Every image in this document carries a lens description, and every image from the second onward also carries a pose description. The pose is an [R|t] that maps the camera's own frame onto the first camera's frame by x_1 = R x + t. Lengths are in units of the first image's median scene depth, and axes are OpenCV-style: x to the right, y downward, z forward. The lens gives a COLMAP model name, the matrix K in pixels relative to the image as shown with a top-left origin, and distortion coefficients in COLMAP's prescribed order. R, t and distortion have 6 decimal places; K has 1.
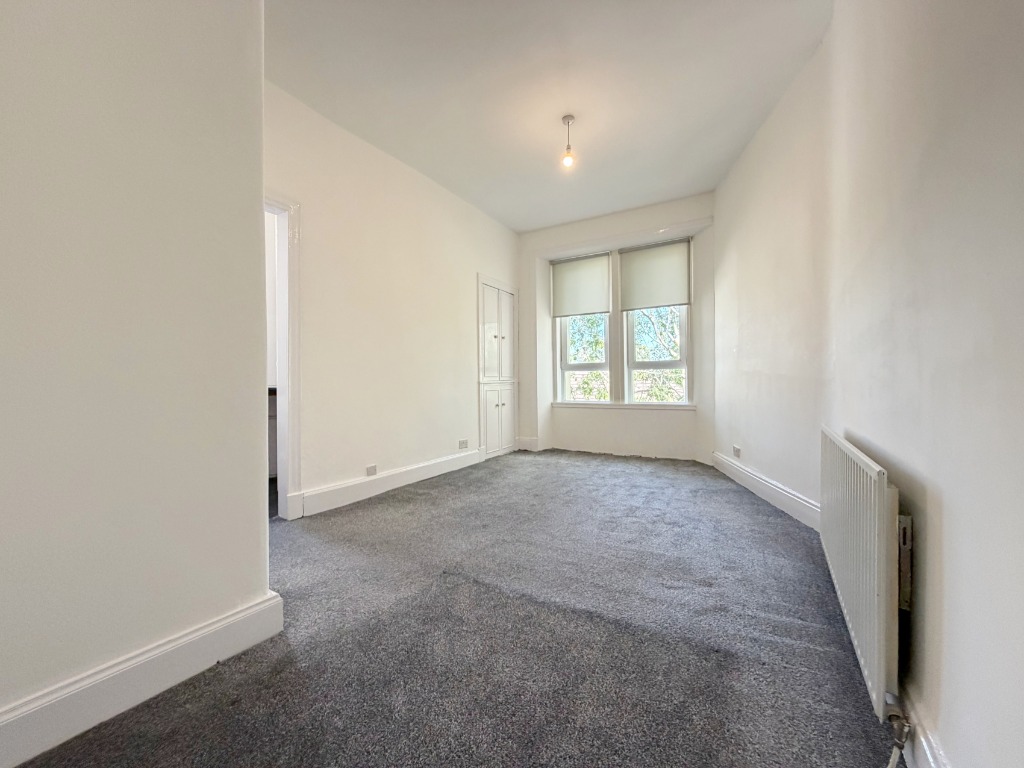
lens RADIAL K [[411.4, 0, 508.9], [0, 411.4, 385.5], [0, 0, 1]] dist [0.002413, 0.000245]
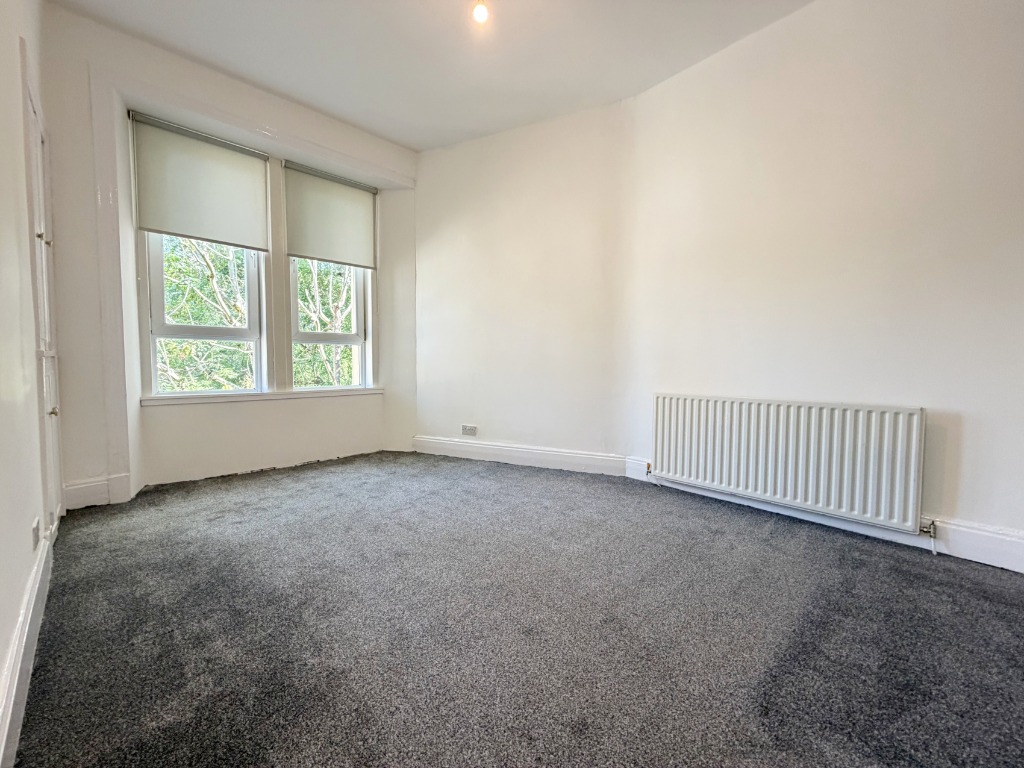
lens RADIAL K [[411.4, 0, 509.9], [0, 411.4, 382.4], [0, 0, 1]] dist [0.002413, 0.000245]
pose [[0.257919, -0.036556, 0.965475, -0.297584], [-0.000712, 0.999276, 0.038026, 0.002953], [-0.966166, -0.010495, 0.257707, 0.477244]]
